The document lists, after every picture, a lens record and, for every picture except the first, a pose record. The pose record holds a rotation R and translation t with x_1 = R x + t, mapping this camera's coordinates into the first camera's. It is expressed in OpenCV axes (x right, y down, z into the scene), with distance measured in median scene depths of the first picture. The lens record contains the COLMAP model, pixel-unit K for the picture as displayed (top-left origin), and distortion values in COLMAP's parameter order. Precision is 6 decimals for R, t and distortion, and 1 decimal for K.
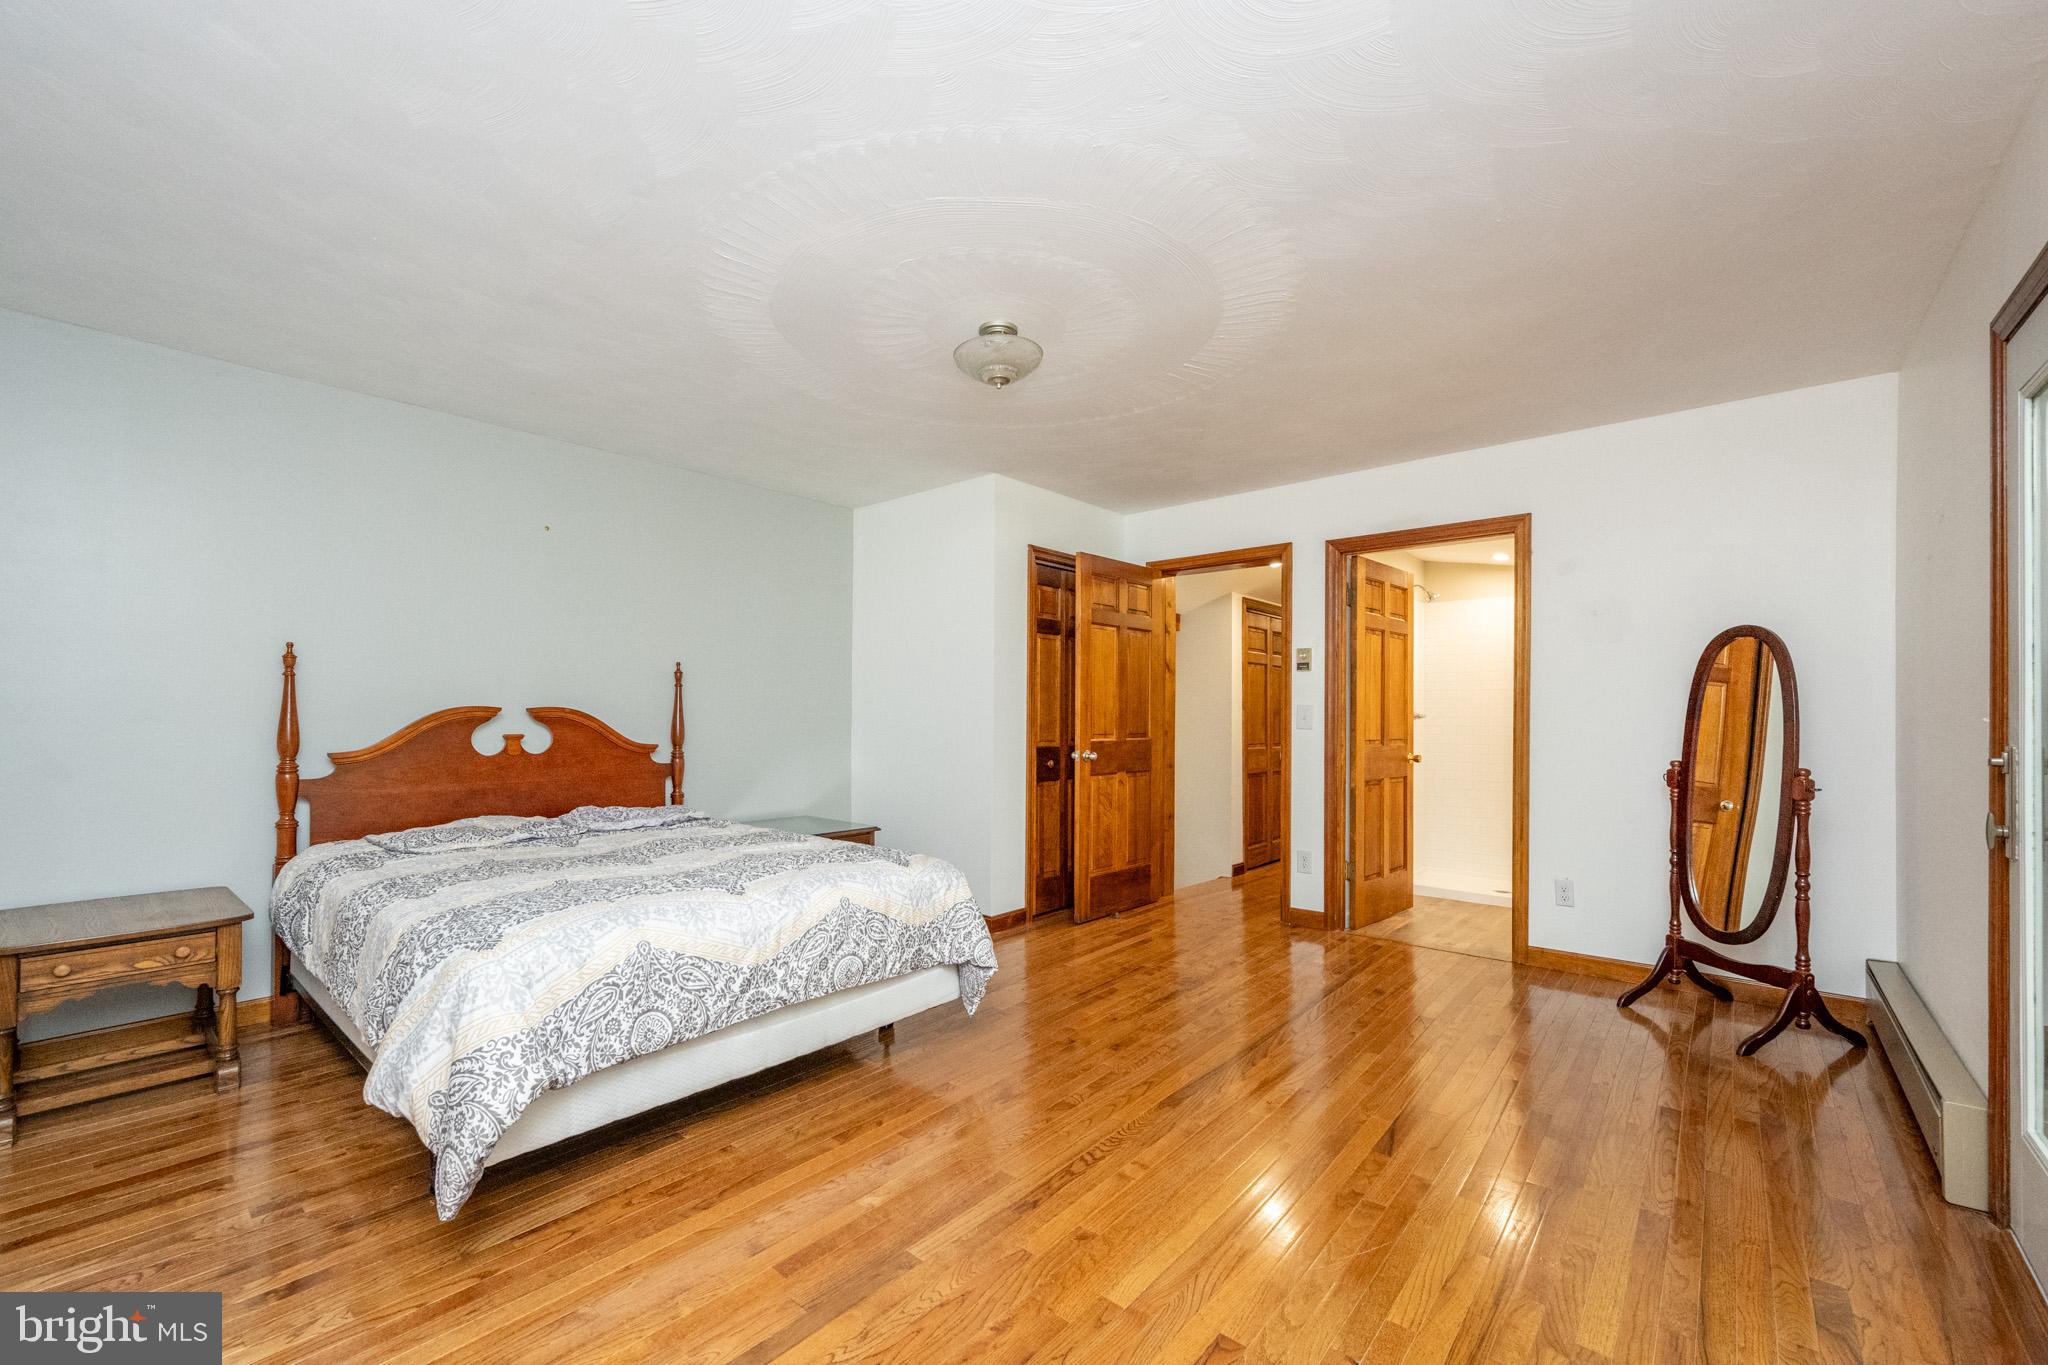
lens RADIAL K [[811.5, 0, 1032.8], [0, 811.5, 689.7], [0, 0, 1]] dist [-0.001753, 0.000255]
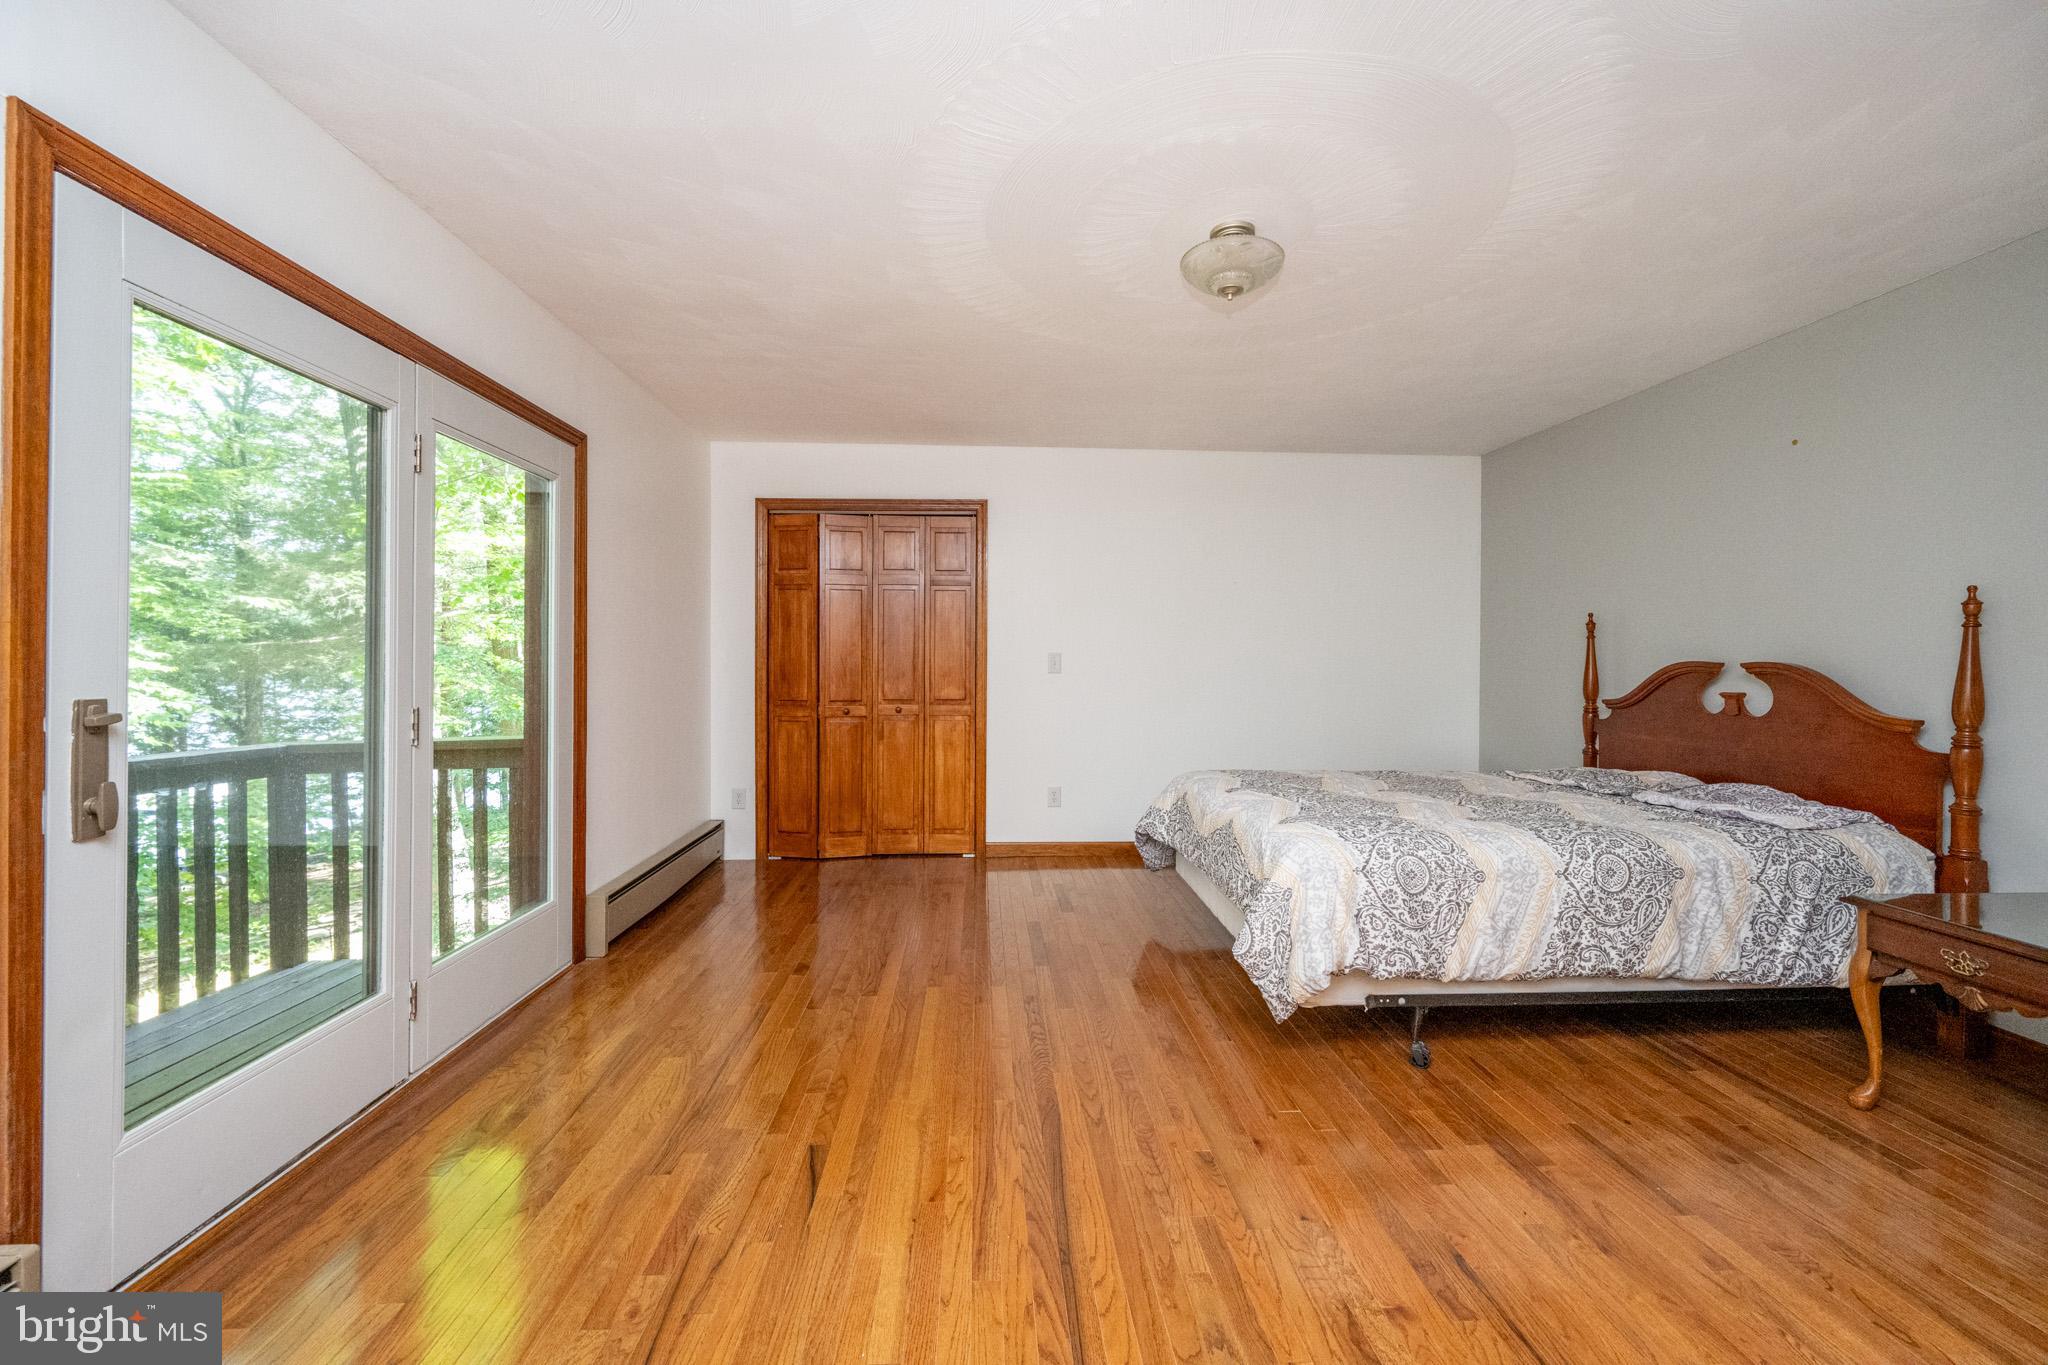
lens RADIAL K [[823.9, 0, 1024.0], [0, 823.9, 682.5], [0, 0, 1]] dist [-0.000751, -0.000478]
pose [[-0.737550, 0.009698, -0.675223, 0.558835], [0.008536, 0.999951, 0.005038, 0.033621], [0.675239, -0.002048, -0.737596, 1.166257]]
